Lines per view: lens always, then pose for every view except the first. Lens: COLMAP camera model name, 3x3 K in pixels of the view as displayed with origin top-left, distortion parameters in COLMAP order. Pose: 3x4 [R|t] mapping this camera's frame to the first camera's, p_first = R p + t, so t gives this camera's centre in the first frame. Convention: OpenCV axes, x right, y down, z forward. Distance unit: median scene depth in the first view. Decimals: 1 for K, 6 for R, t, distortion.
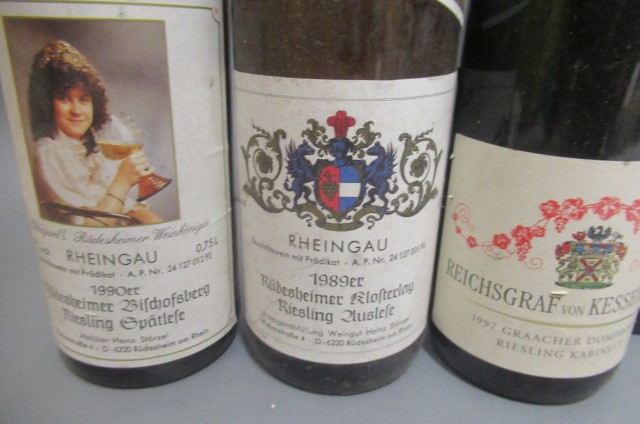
lens RADIAL K [[472.5, 0, 320.0], [0, 472.5, 212.0], [0, 0, 1]] dist [-0.002017, -0.000037]
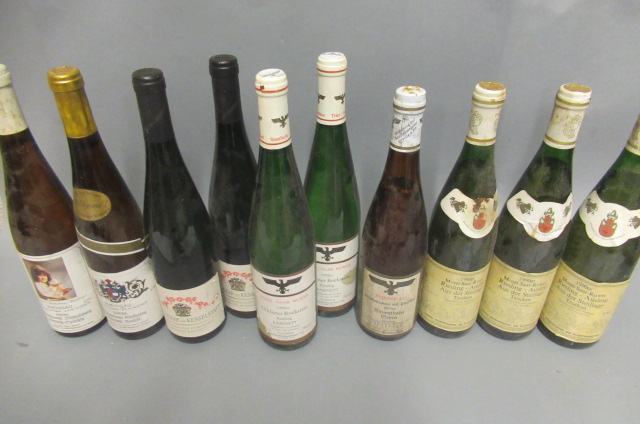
lens RADIAL K [[472.5, 0, 320.0], [0, 472.5, 212.0], [0, 0, 1]] dist [-0.002017, -0.000037]
pose [[0.998923, -0.004884, -0.046138, 1.846152], [0.014699, 0.976531, 0.214874, -1.454234], [0.044006, -0.215320, 0.975551, -2.457095]]
